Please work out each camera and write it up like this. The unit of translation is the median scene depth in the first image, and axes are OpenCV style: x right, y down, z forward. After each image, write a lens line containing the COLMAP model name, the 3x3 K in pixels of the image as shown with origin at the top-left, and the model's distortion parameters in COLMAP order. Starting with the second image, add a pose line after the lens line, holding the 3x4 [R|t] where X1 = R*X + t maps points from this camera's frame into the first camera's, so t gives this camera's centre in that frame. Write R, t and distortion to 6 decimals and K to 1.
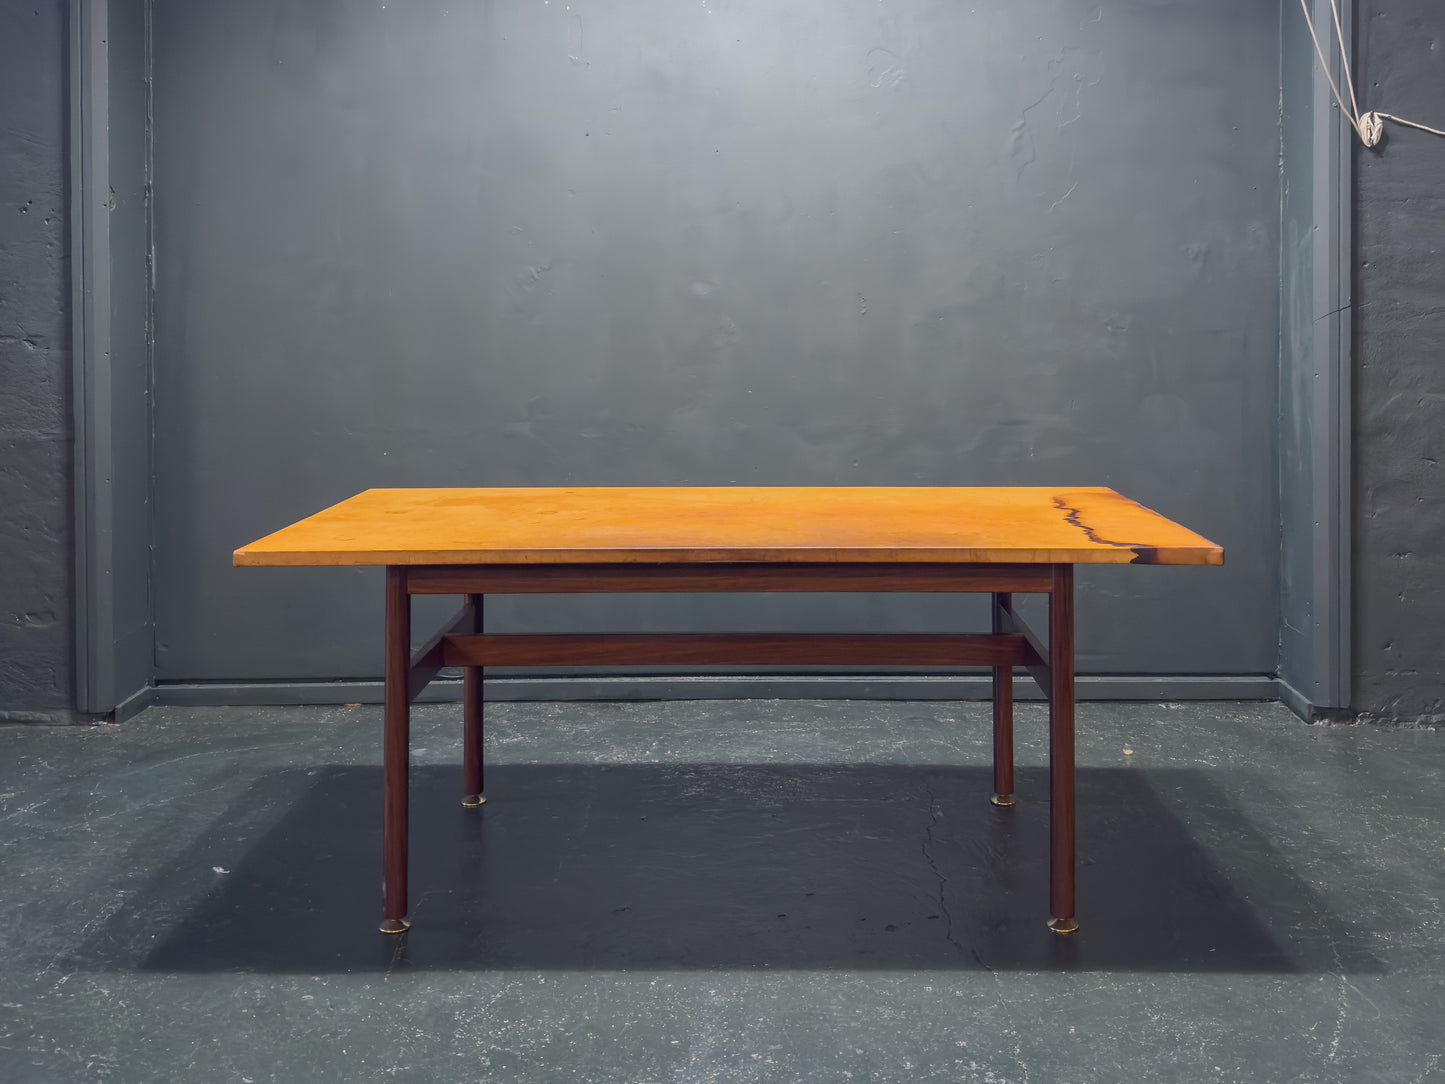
lens RADIAL K [[1940.3, 0, 722.2], [0, 1940.3, 478.0], [0, 0, 1]] dist [-0.022750, 0.015034]
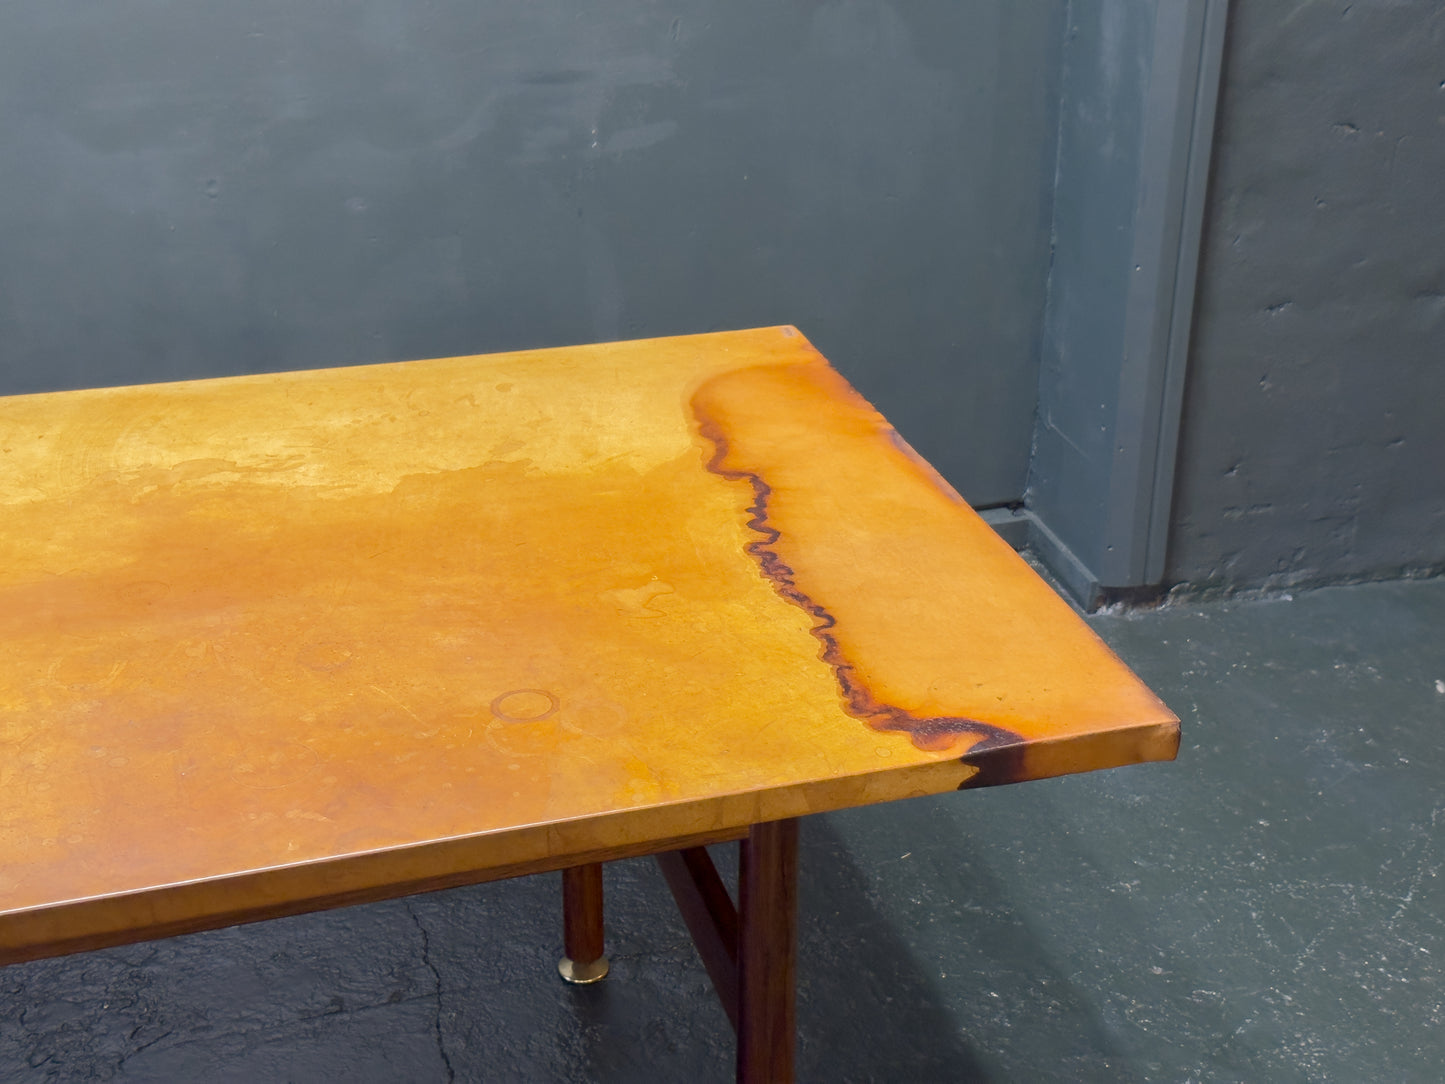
lens RADIAL K [[1968.3, 0, 722.5], [0, 1968.3, 542.0], [0, 0, 1]] dist [0.118415, -0.054567]
pose [[0.959240, -0.108097, 0.261099, 0.053499], [-0.007106, 0.914428, 0.404687, -0.122419], [-0.282502, -0.390047, 0.876388, 0.533461]]
